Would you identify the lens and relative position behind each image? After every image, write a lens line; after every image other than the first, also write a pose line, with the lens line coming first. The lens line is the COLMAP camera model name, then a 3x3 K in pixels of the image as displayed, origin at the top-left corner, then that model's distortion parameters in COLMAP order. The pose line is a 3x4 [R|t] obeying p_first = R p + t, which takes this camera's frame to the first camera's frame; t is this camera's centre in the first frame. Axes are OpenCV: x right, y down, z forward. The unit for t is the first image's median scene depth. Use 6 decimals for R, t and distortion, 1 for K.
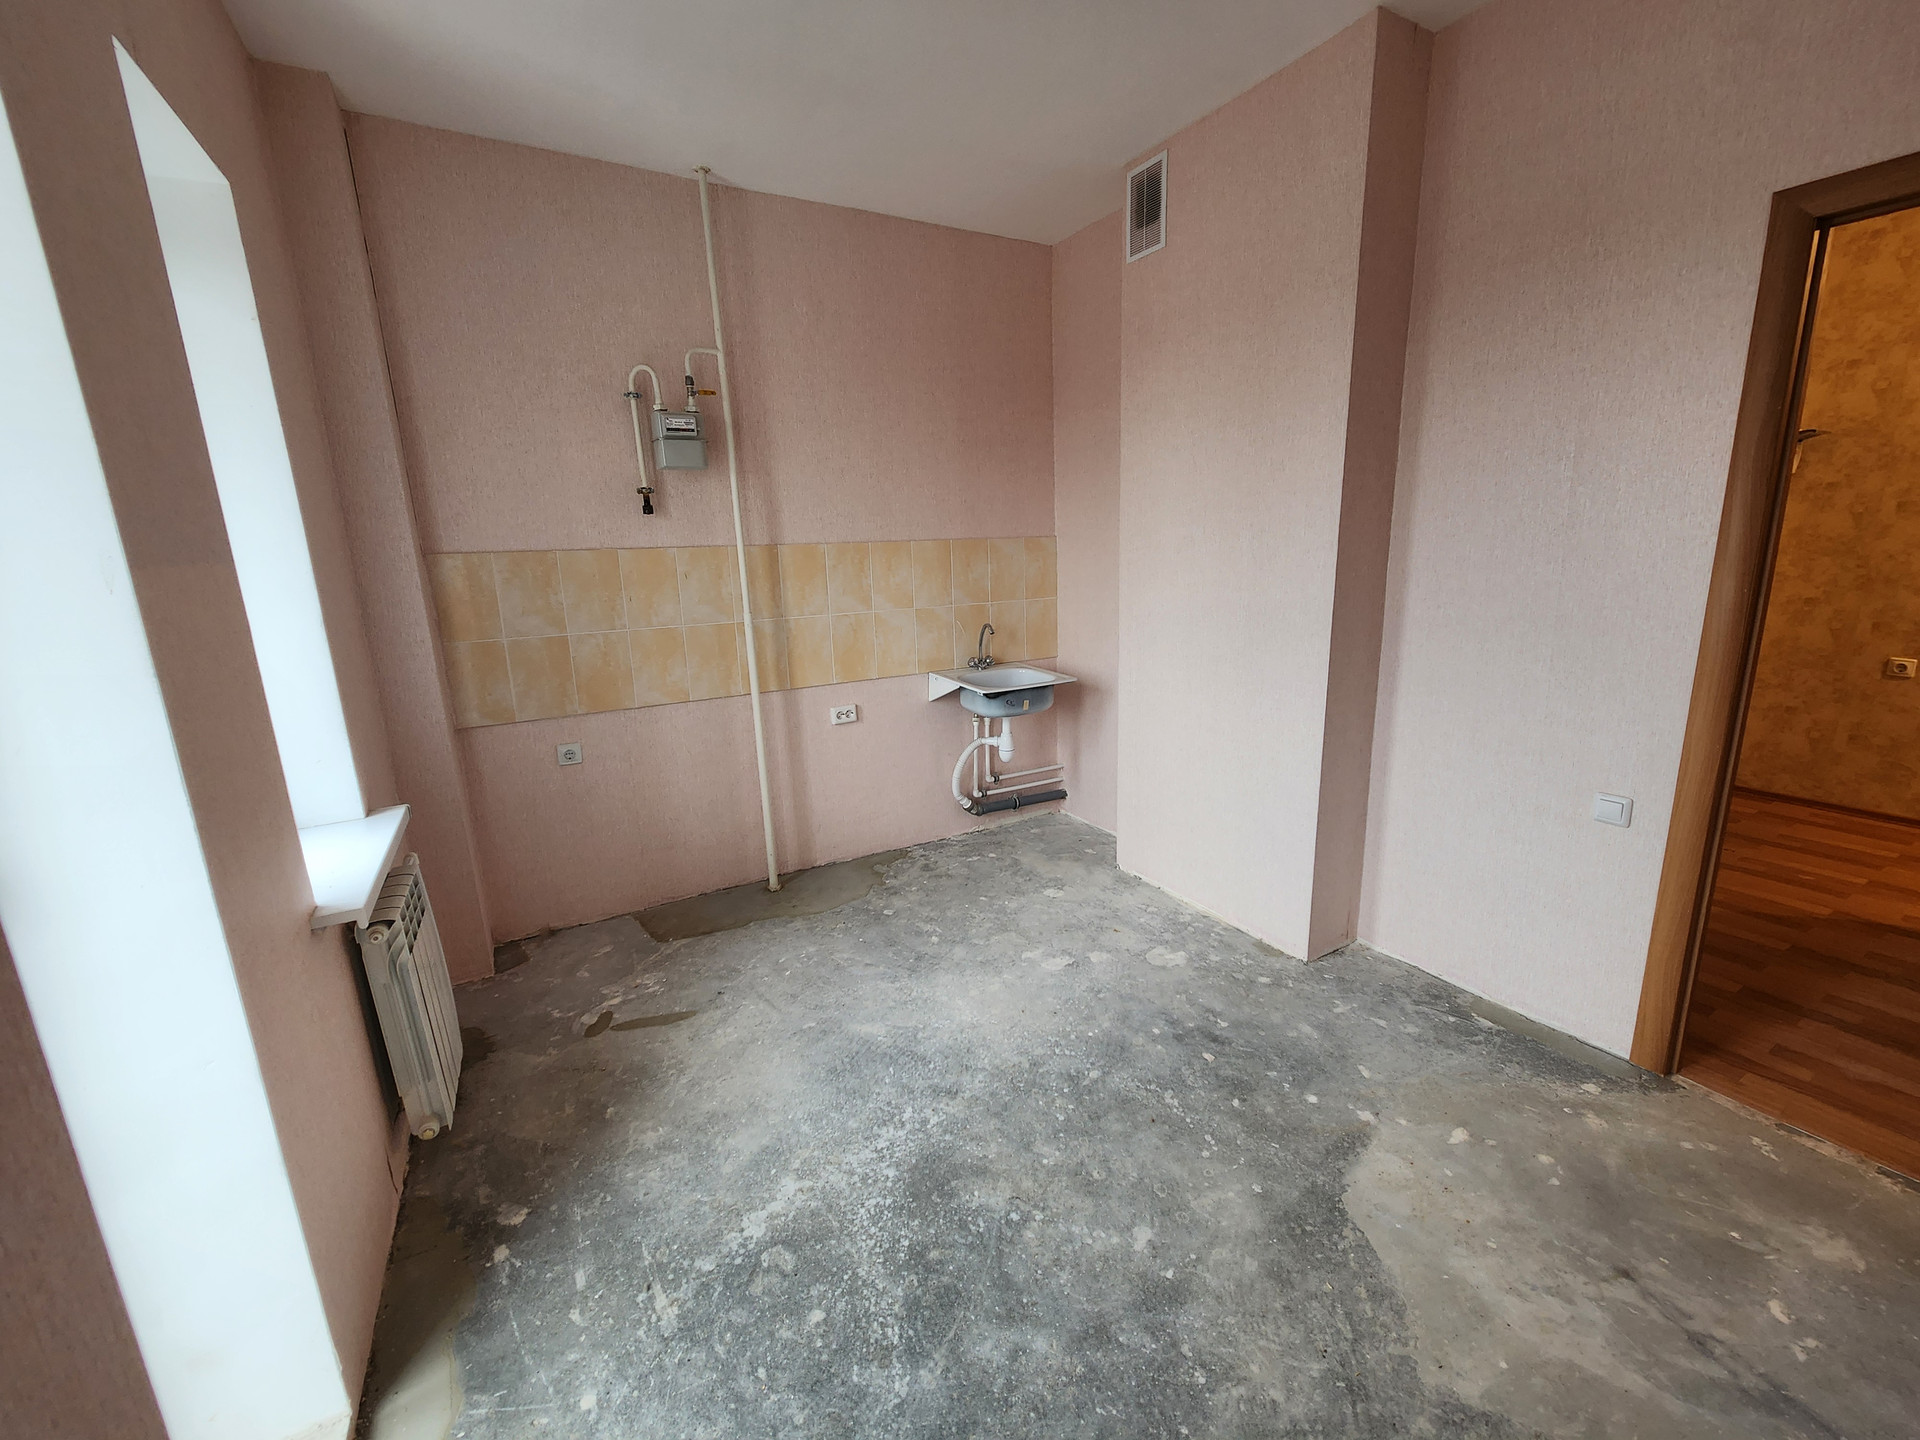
lens RADIAL K [[788.4, 0, 967.2], [0, 788.4, 715.9], [0, 0, 1]] dist [0.004342, -0.002476]
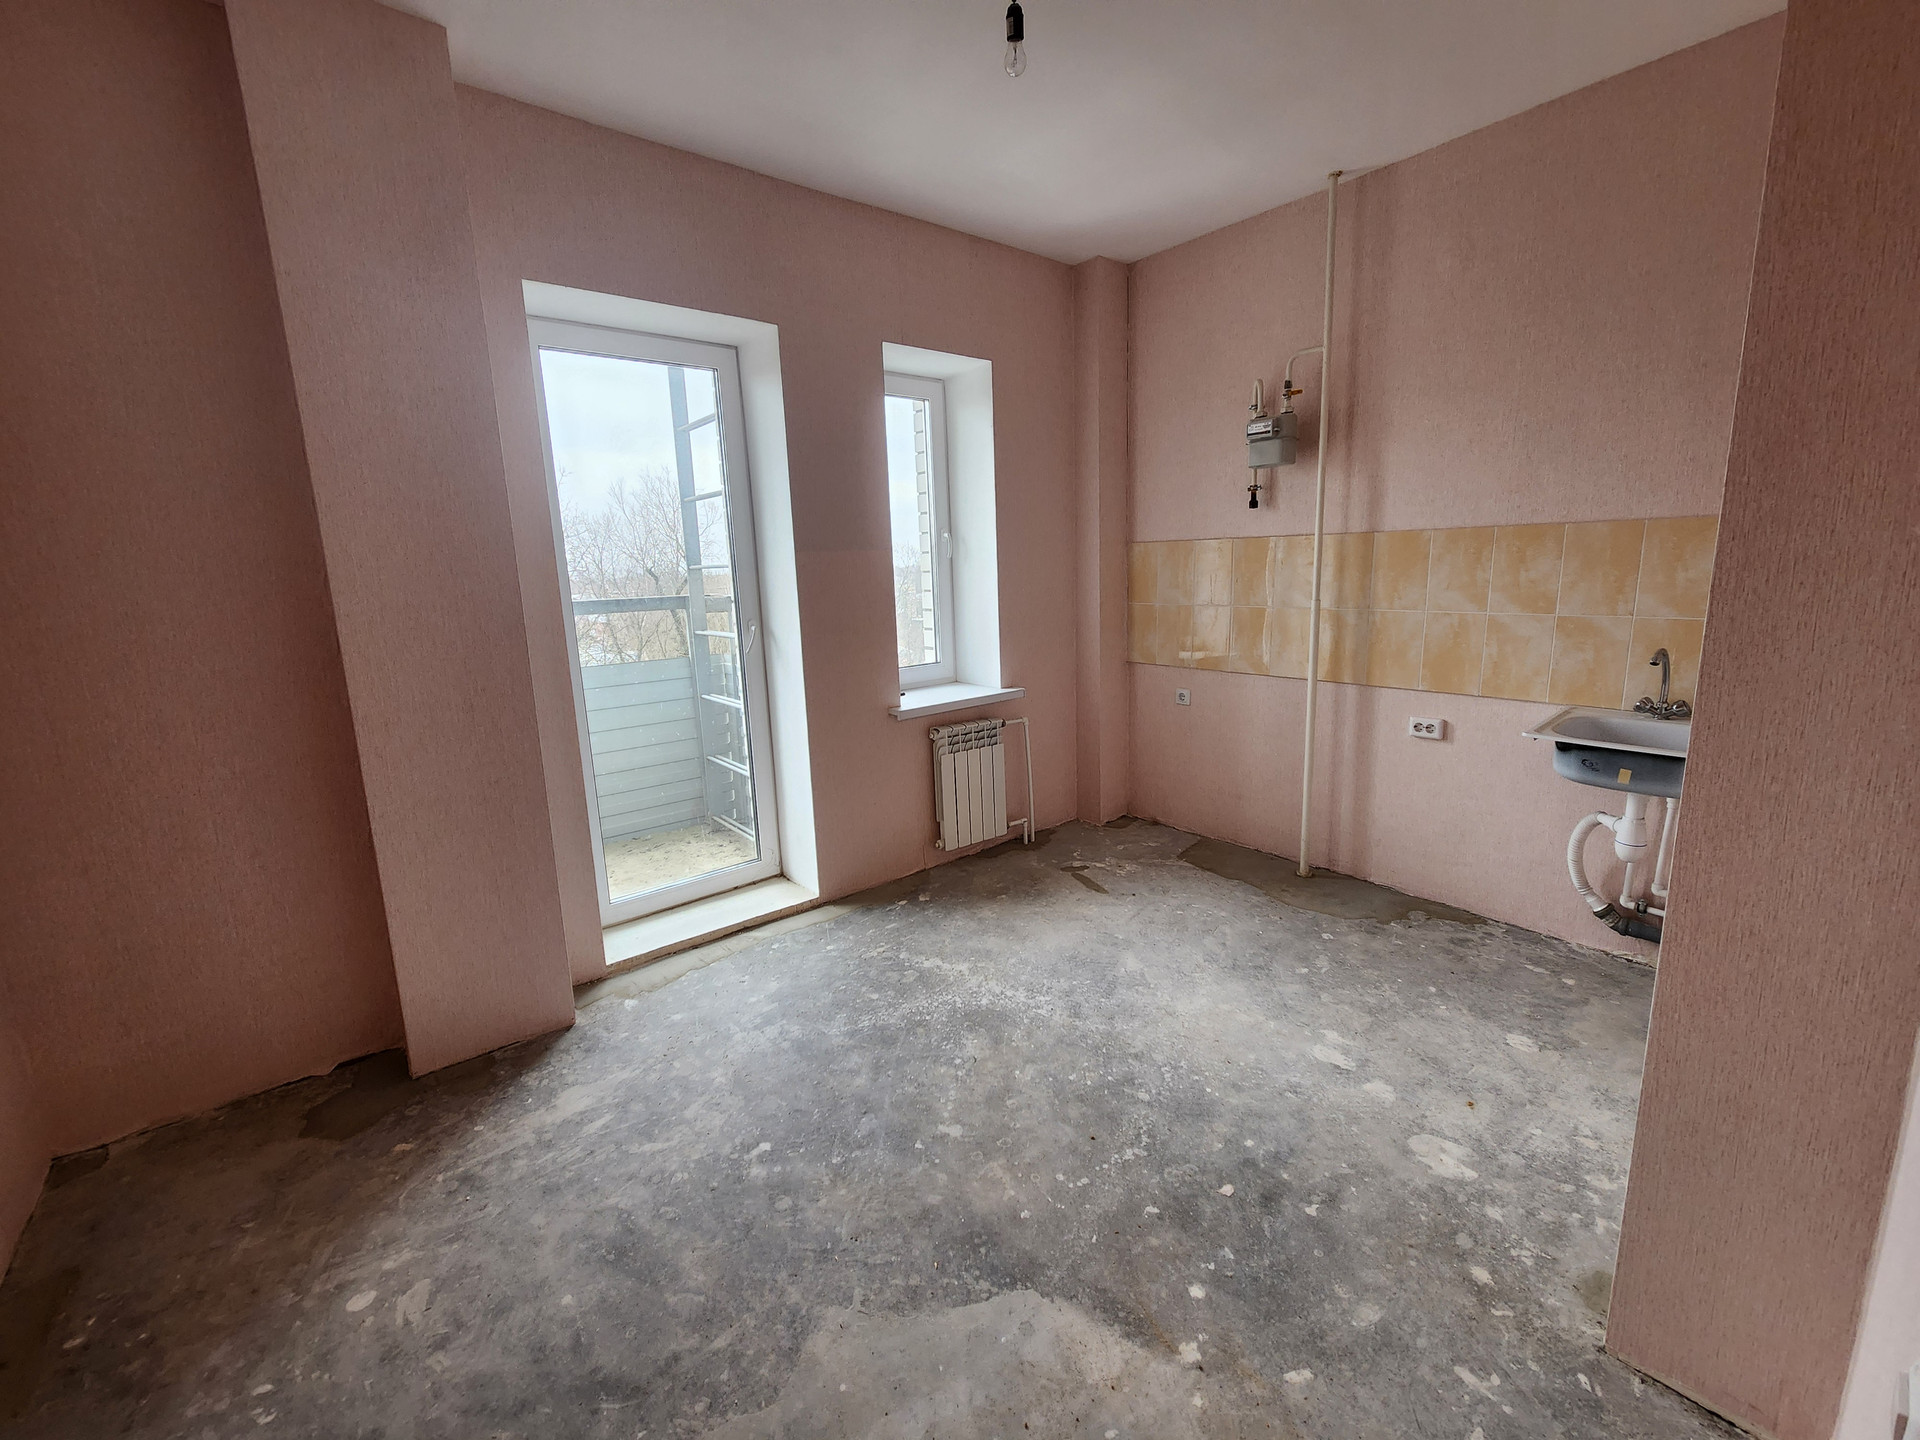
lens RADIAL K [[788.4, 0, 958.4], [0, 788.4, 717.7], [0, 0, 1]] dist [0.004342, -0.002476]
pose [[0.155146, 0.216751, -0.963820, 0.792483], [-0.192681, 0.963535, 0.185671, -0.098965], [0.968919, 0.156903, 0.191252, 0.445853]]
